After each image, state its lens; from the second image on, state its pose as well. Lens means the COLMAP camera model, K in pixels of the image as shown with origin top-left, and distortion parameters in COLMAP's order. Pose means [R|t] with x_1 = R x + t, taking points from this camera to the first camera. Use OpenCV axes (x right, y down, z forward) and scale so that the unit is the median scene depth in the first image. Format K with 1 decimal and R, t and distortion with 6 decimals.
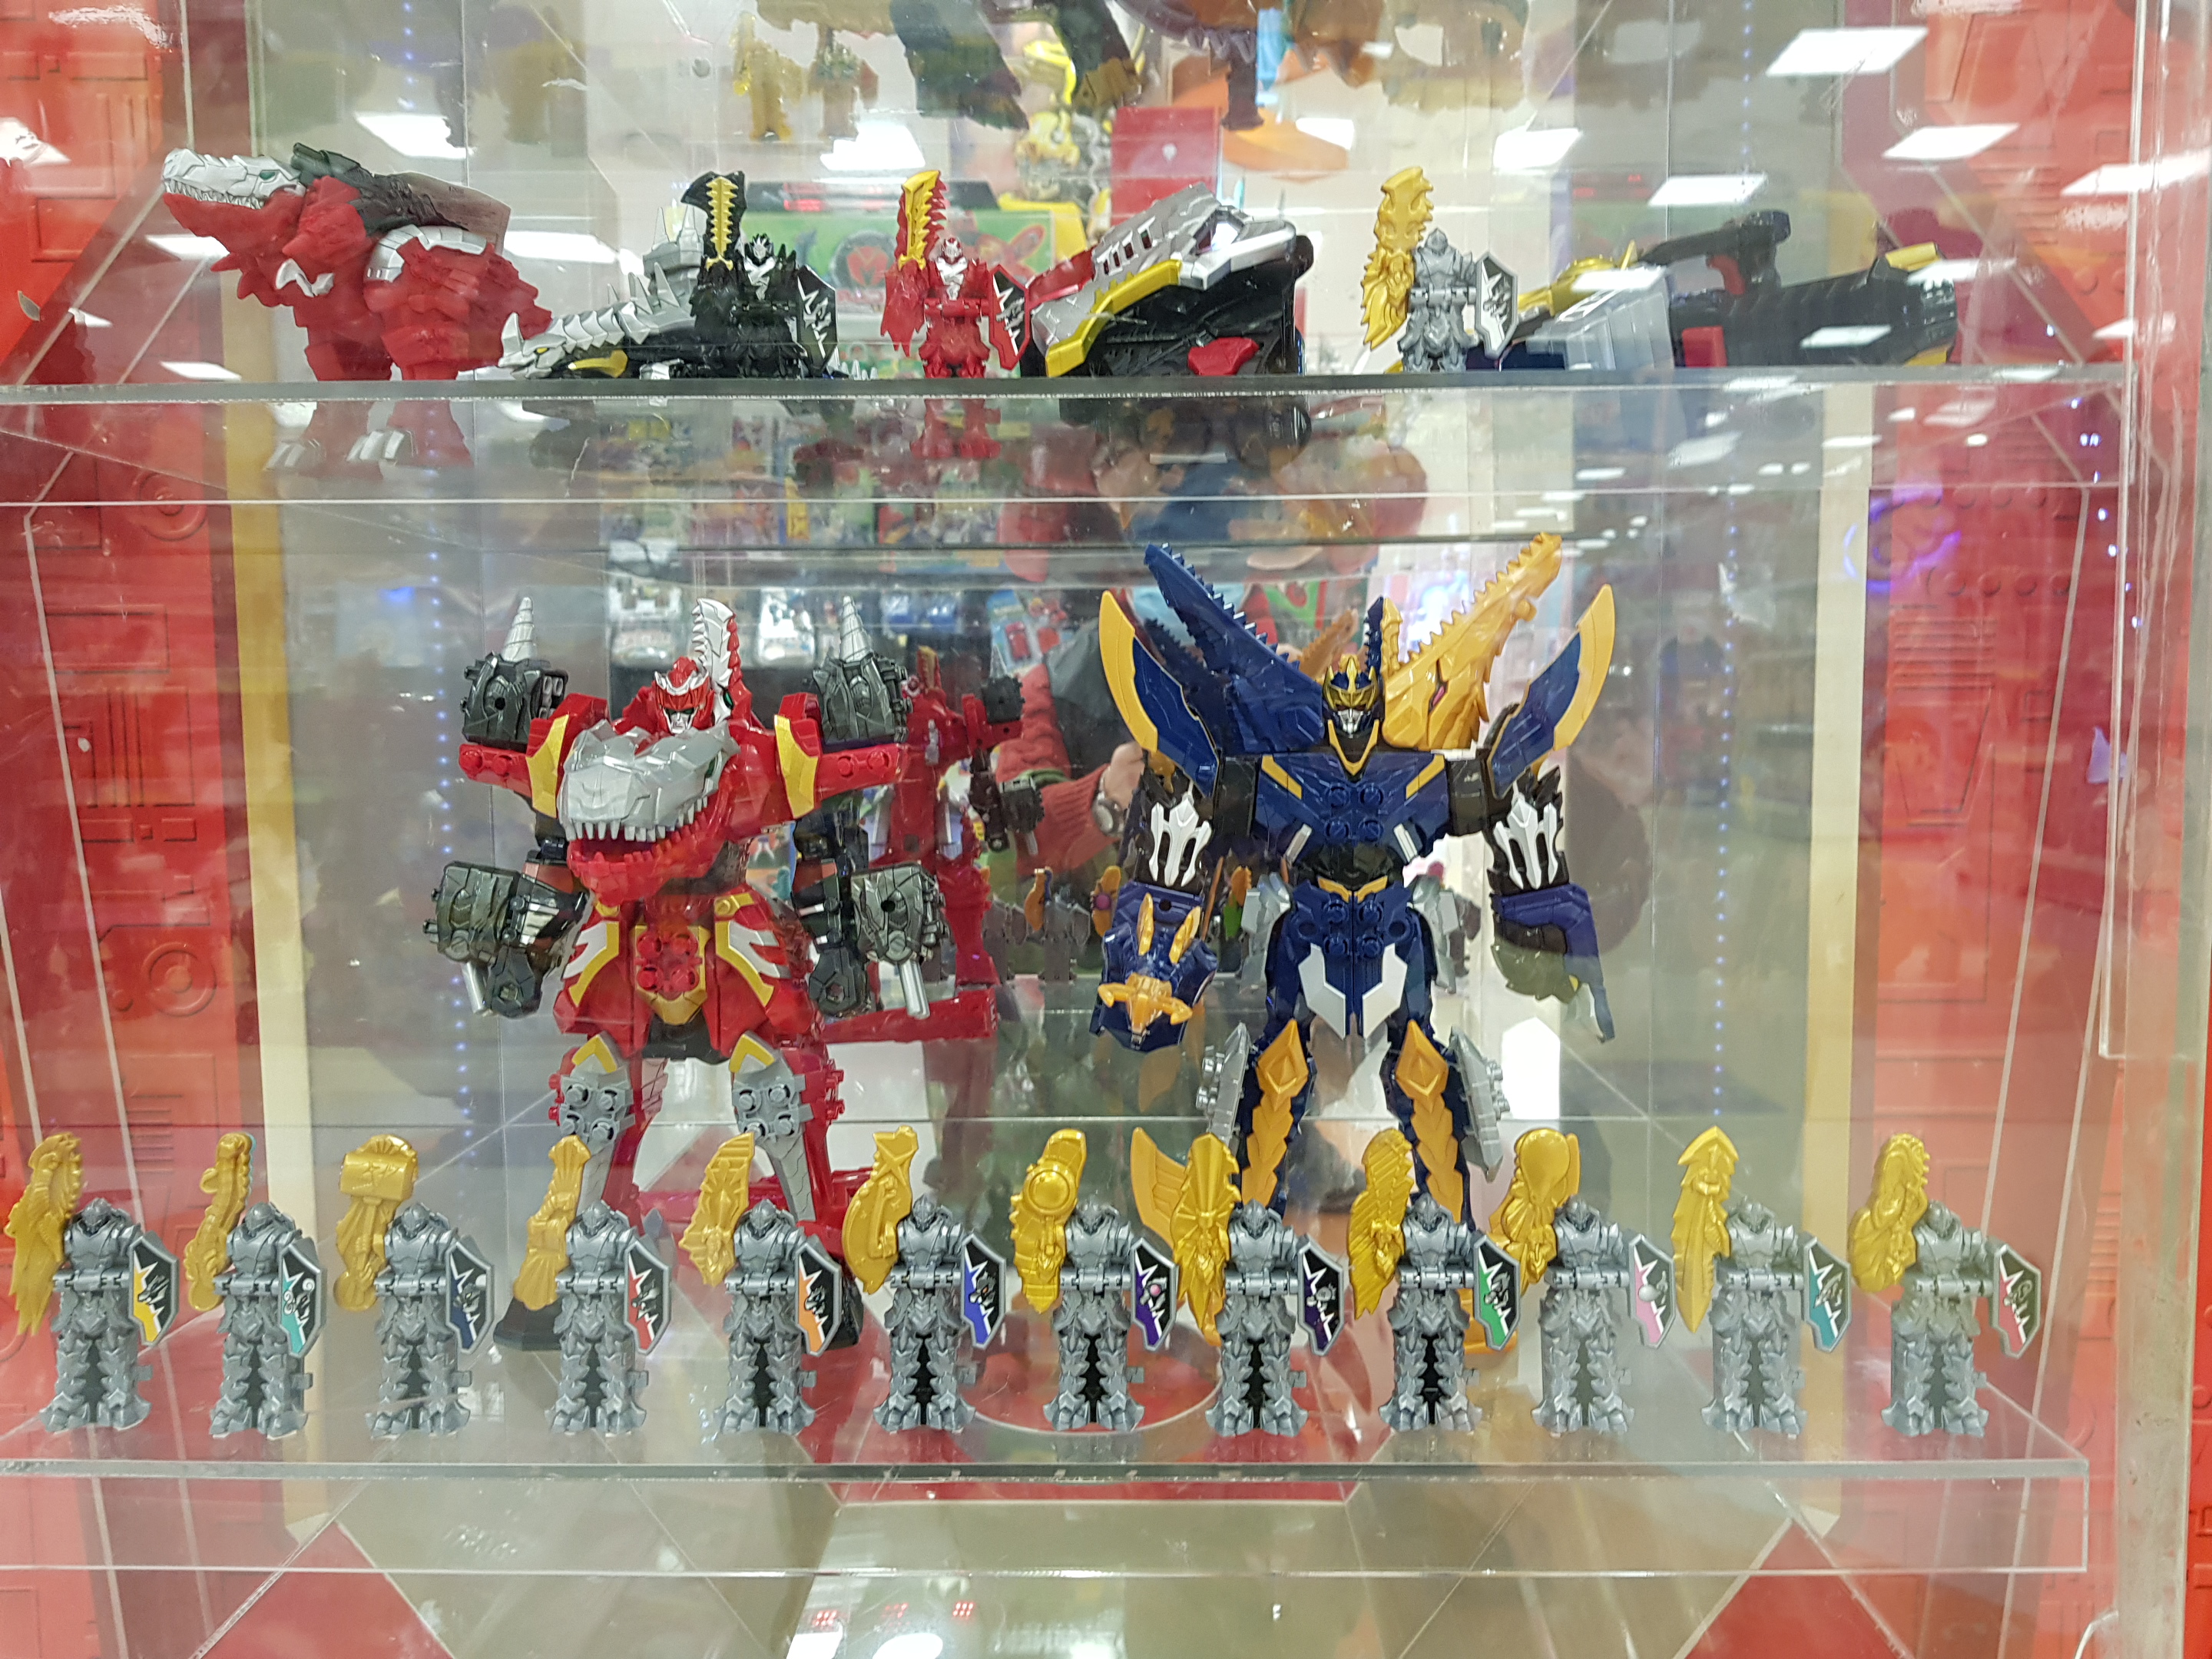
lens RADIAL K [[1802.9, 0, 1115.9], [0, 1802.9, 824.6], [0, 0, 1]] dist [0.125276, -0.336499]
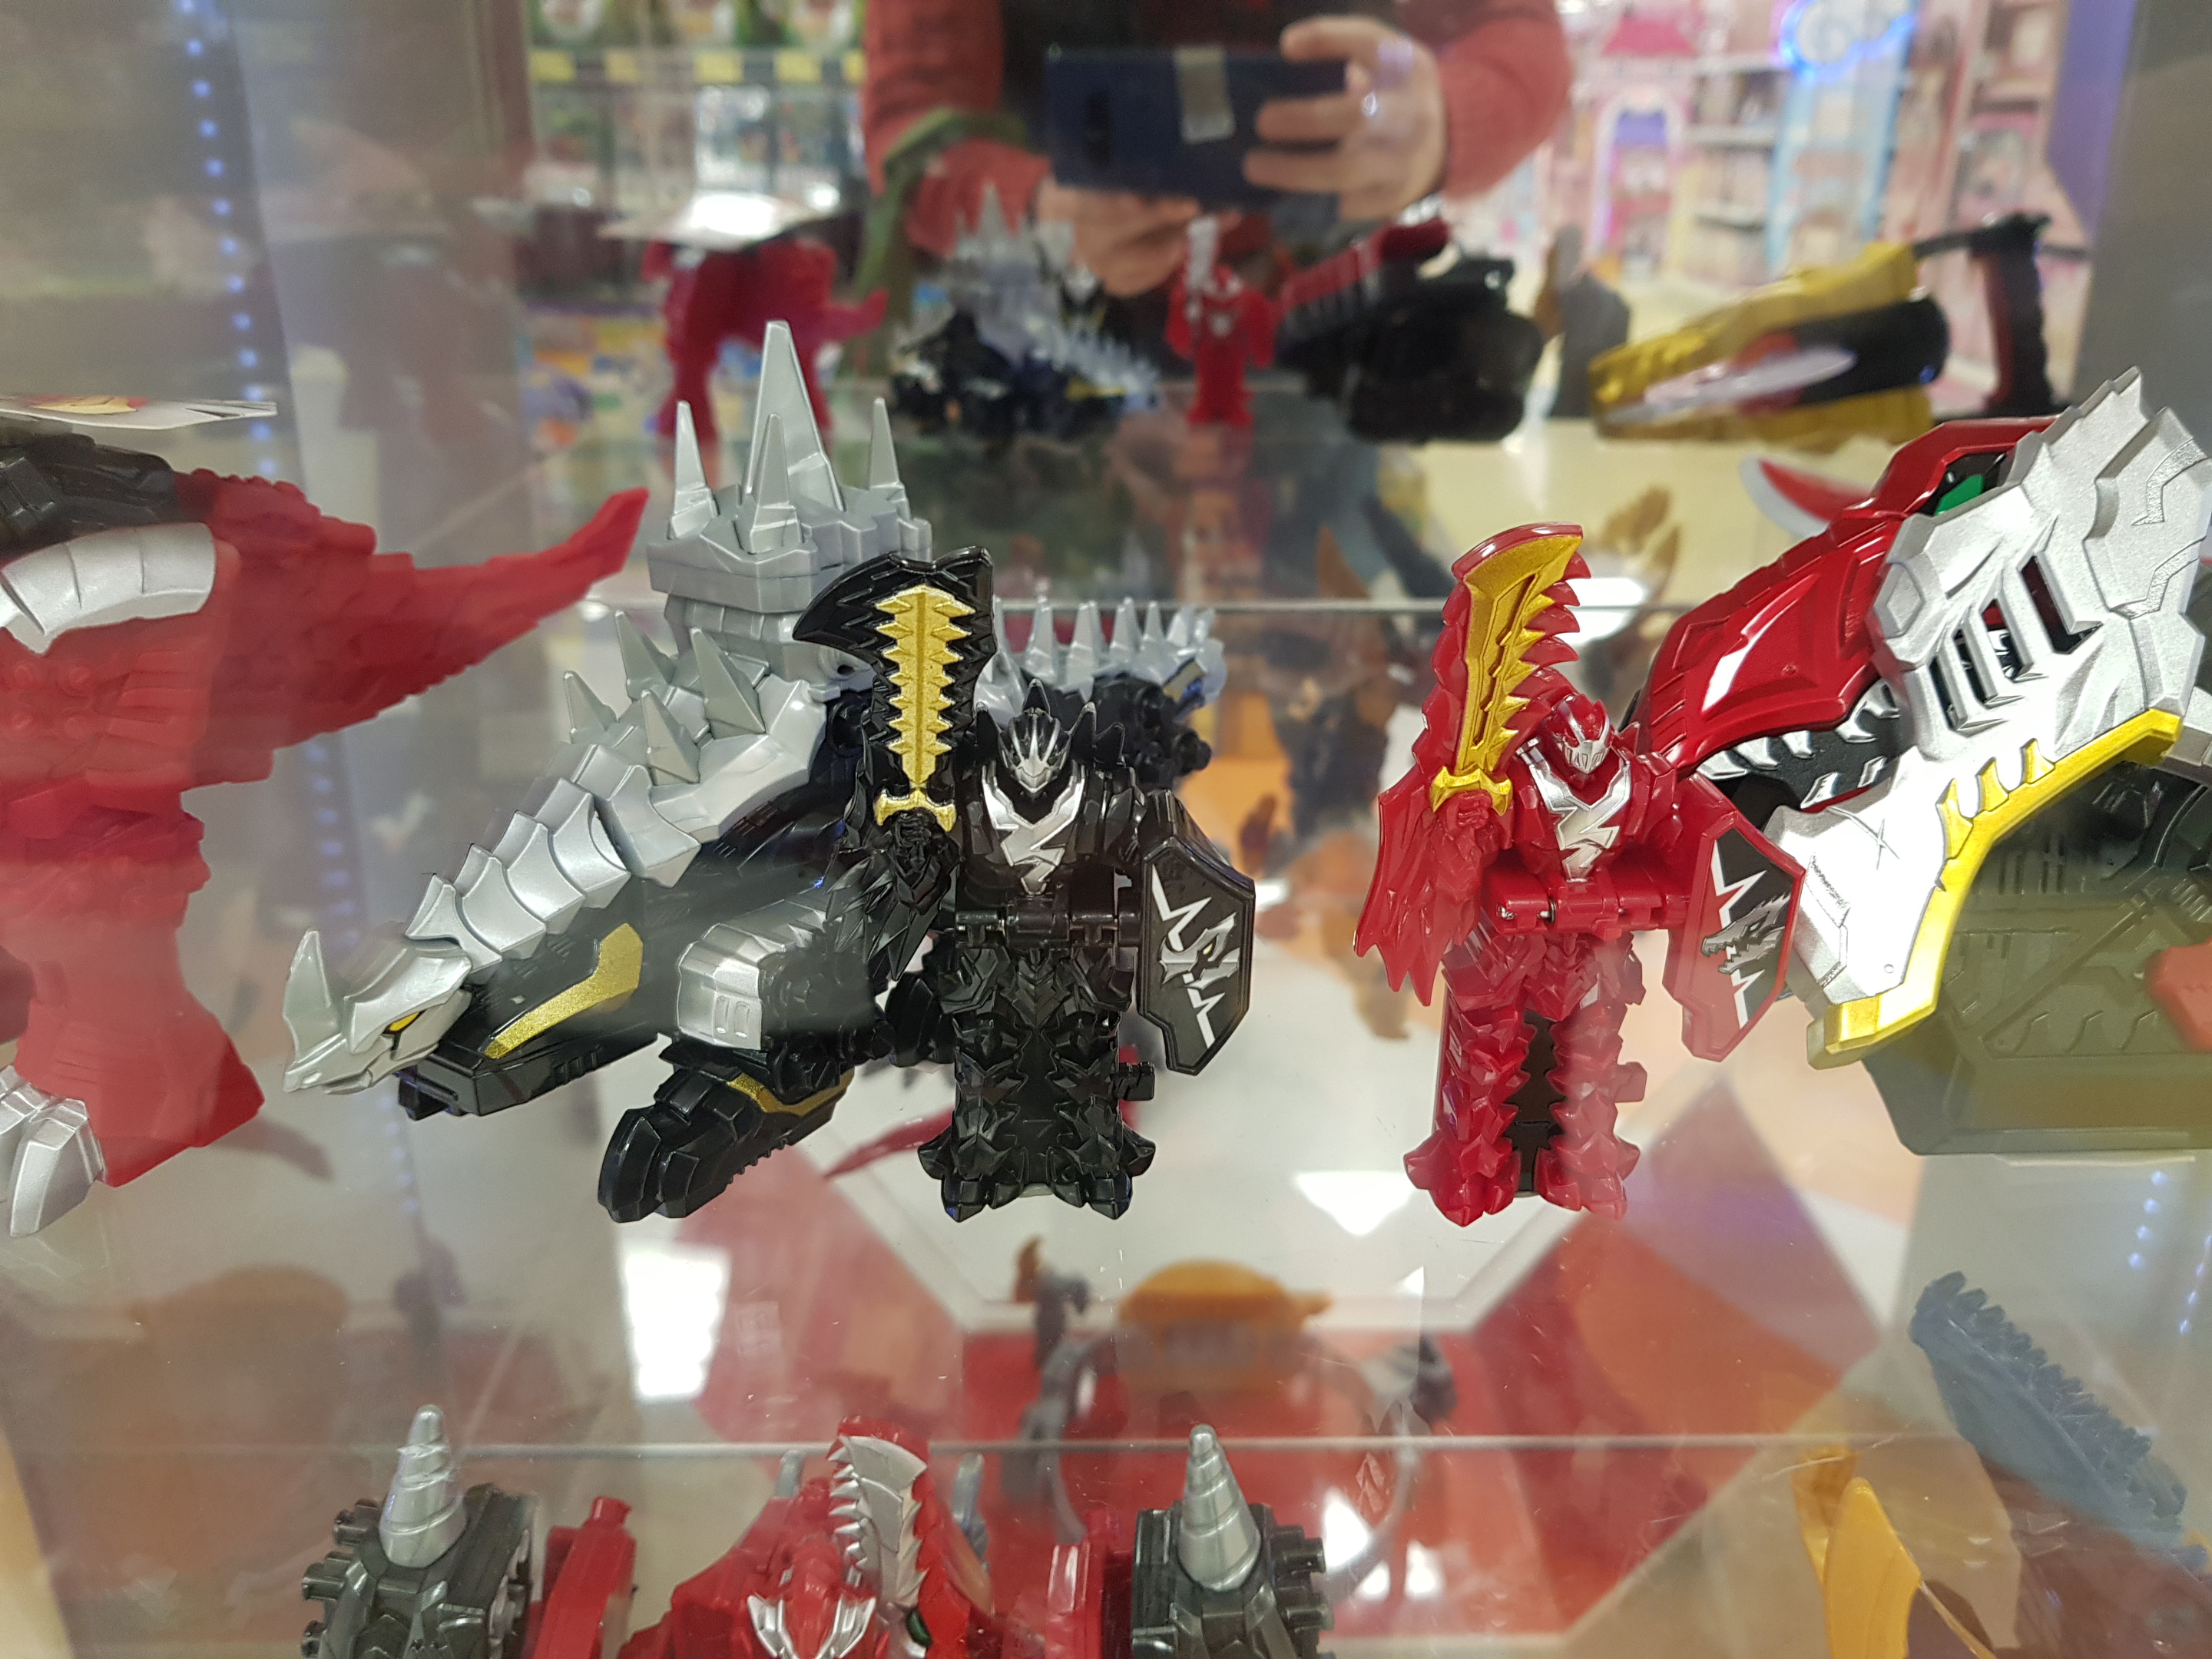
lens RADIAL K [[1802.9, 0, 1115.9], [0, 1802.9, 824.6], [0, 0, 1]] dist [0.125276, -0.336499]
pose [[0.999369, 0.003421, 0.035343, -0.192171], [-0.014648, 0.946431, 0.322573, -0.413566], [-0.032347, -0.322887, 0.945885, 0.681461]]
